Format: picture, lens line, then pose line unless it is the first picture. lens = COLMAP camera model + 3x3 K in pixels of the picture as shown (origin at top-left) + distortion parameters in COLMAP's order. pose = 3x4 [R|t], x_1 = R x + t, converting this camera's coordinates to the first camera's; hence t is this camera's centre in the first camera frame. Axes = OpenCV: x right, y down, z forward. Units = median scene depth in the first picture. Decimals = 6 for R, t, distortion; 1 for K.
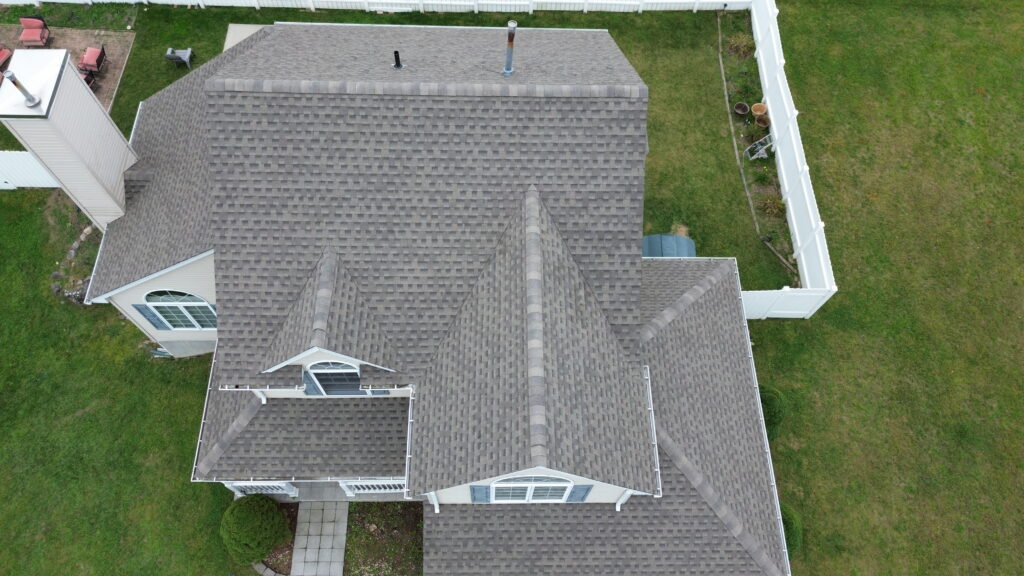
lens RADIAL K [[717.9, 0, 505.4], [0, 717.9, 280.9], [0, 0, 1]] dist [0.035953, -0.005910]
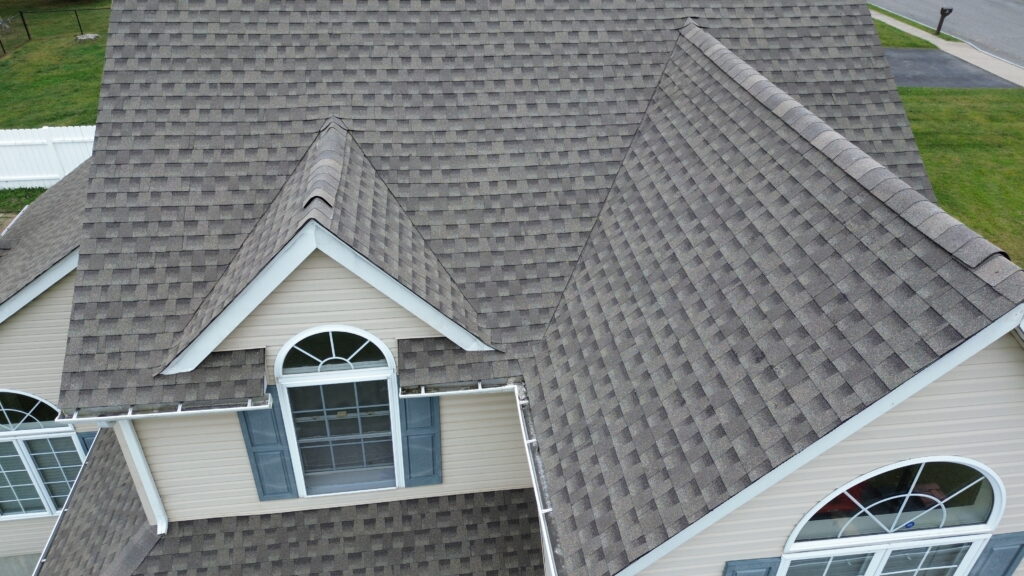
lens RADIAL K [[717.9, 0, 505.4], [0, 717.9, 280.9], [0, 0, 1]] dist [0.035953, -0.005910]
pose [[0.992541, -0.068063, 0.101139, -0.180860], [0.108723, 0.869493, -0.481830, 0.312538], [-0.055145, 0.489233, 0.870408, 0.595423]]
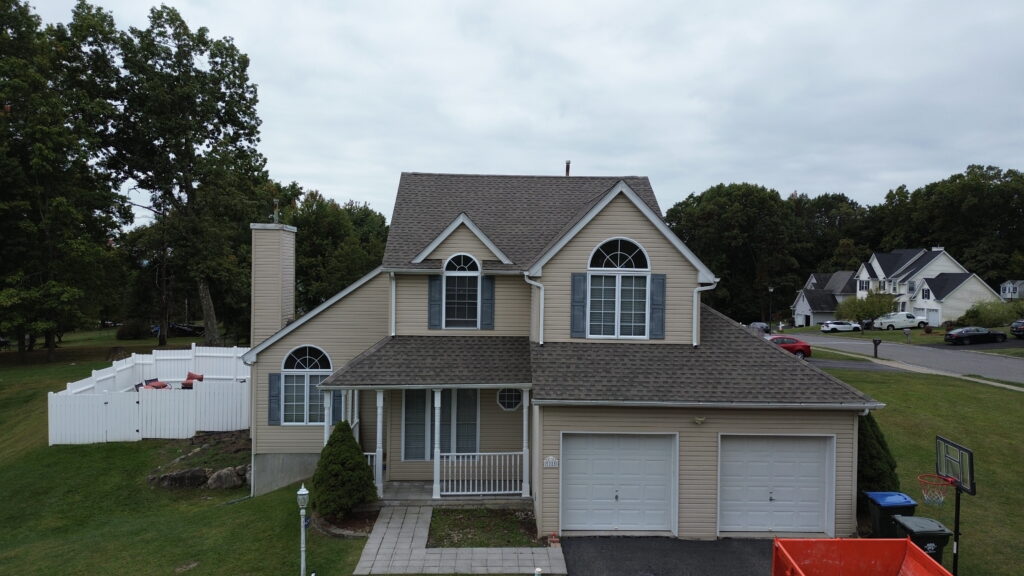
lens RADIAL K [[717.9, 0, 505.4], [0, 717.9, 280.9], [0, 0, 1]] dist [0.035953, -0.005910]
pose [[0.999757, -0.007413, 0.020784, -0.189992], [0.021861, 0.461071, -0.887094, 1.399498], [-0.003007, 0.887332, 0.461121, 0.394727]]
